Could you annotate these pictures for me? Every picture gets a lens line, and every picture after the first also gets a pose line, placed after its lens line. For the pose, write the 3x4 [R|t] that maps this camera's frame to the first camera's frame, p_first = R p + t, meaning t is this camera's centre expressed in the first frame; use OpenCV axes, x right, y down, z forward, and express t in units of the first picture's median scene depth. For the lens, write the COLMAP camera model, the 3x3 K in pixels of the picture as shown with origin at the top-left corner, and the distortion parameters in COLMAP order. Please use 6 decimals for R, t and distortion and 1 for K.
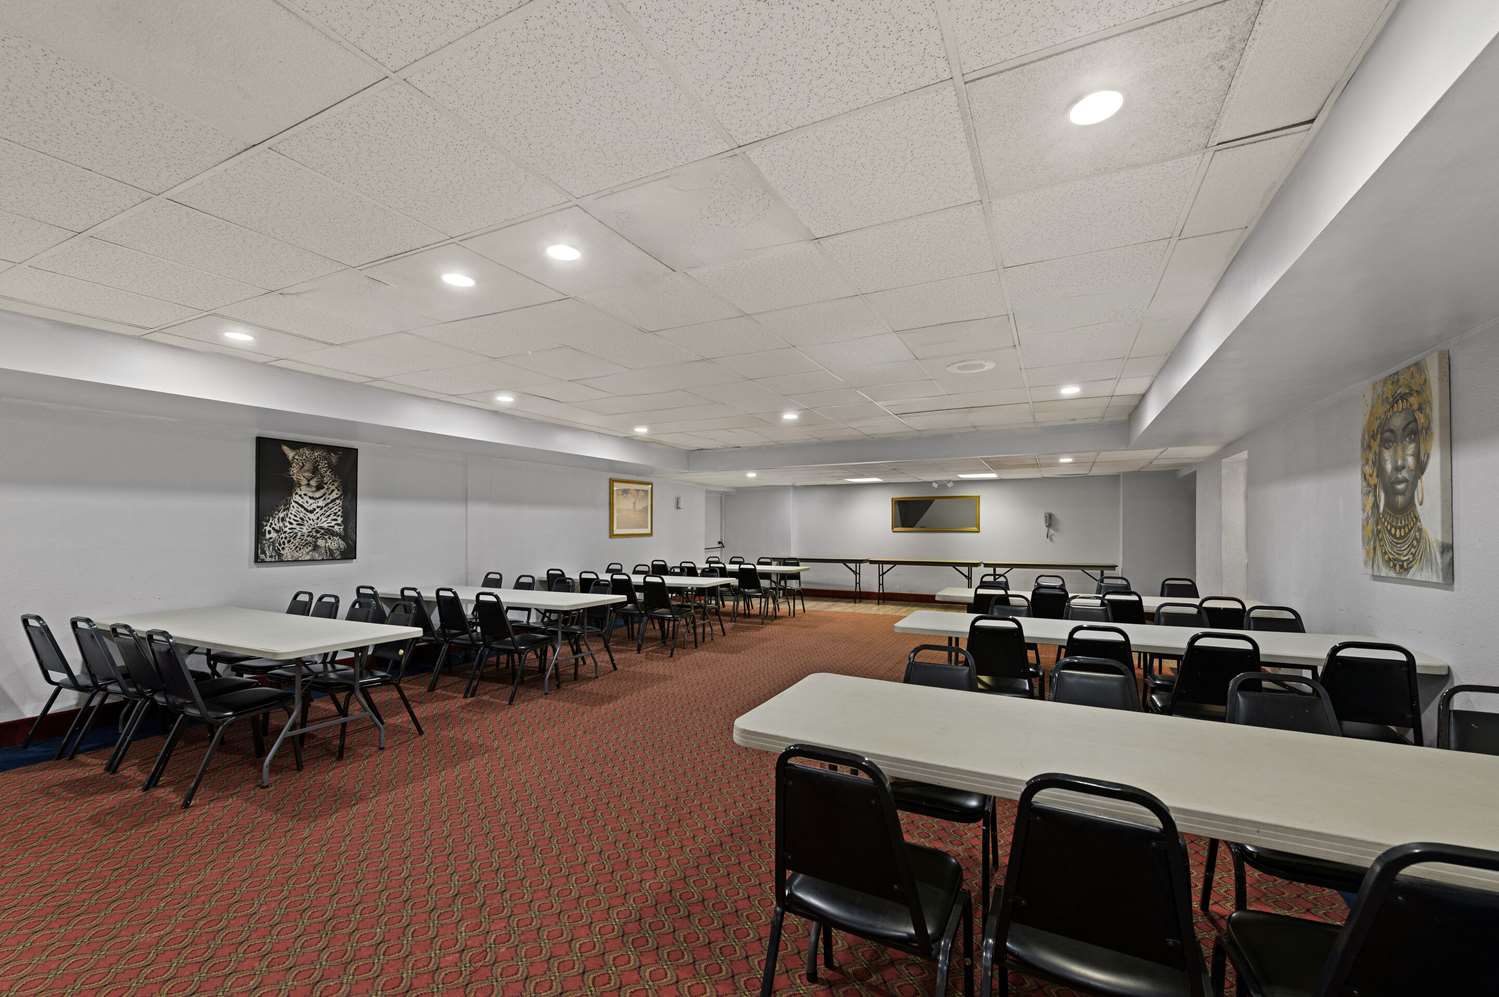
lens RADIAL K [[601.0, 0, 763.8], [0, 601.0, 529.0], [0, 0, 1]] dist [0.000075, 0.000009]
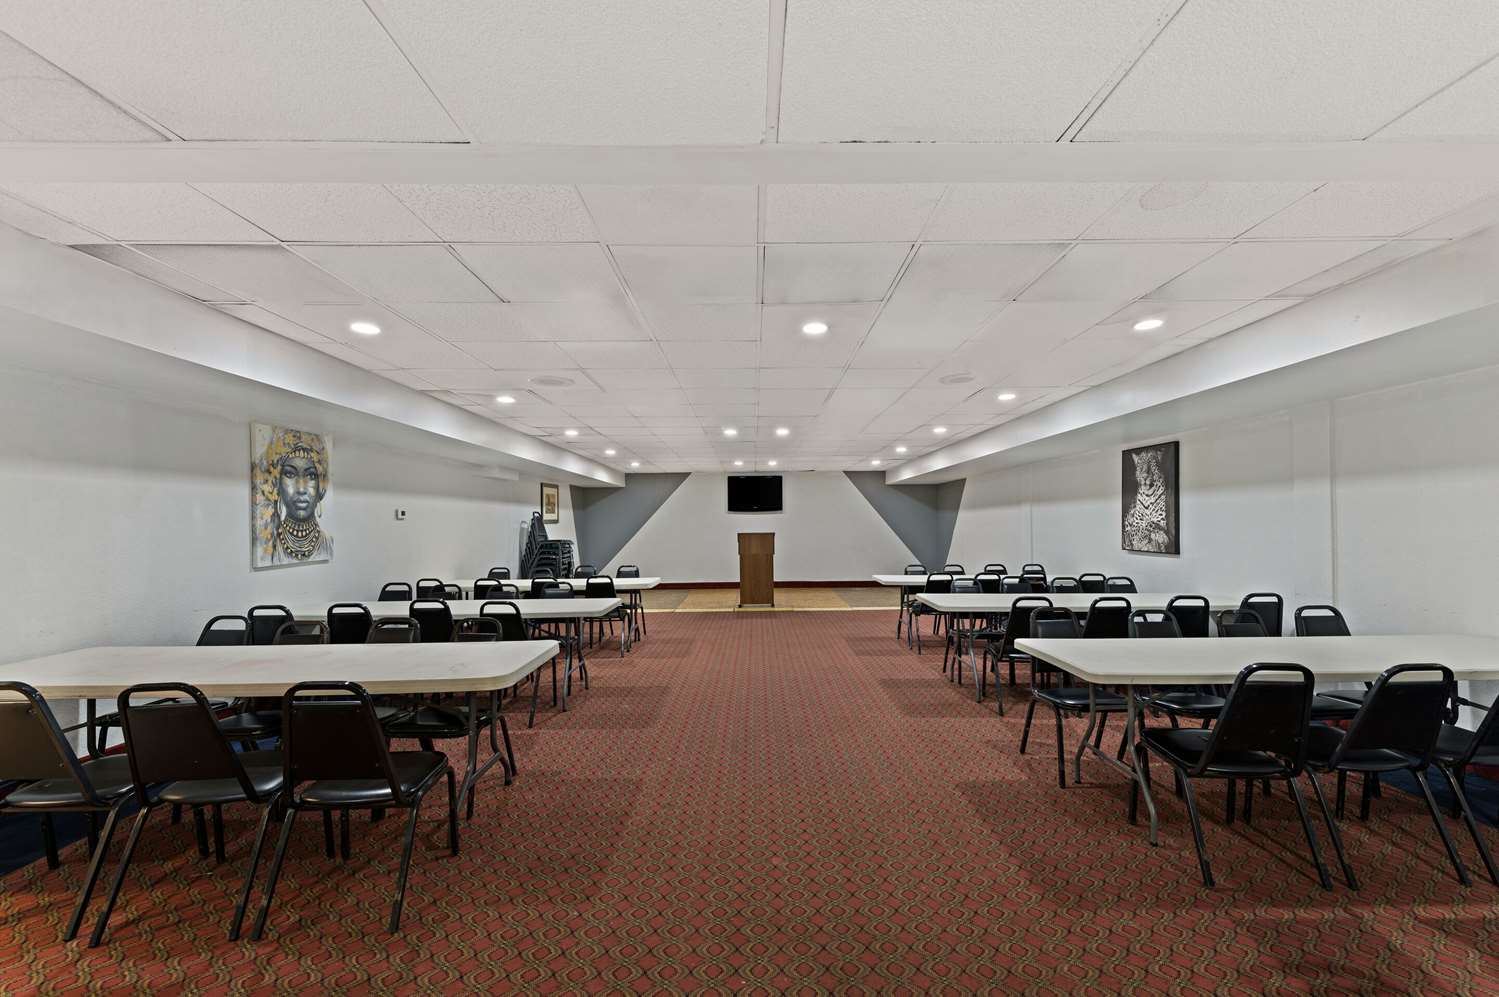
lens RADIAL K [[601.0, 0, 751.3], [0, 601.0, 503.1], [0, 0, 1]] dist [0.000075, 0.000009]
pose [[-0.888685, -0.005502, -0.458485, 0.422061], [0.007142, 0.999641, -0.025840, -0.014544], [0.458462, -0.026238, -0.888326, 1.706214]]
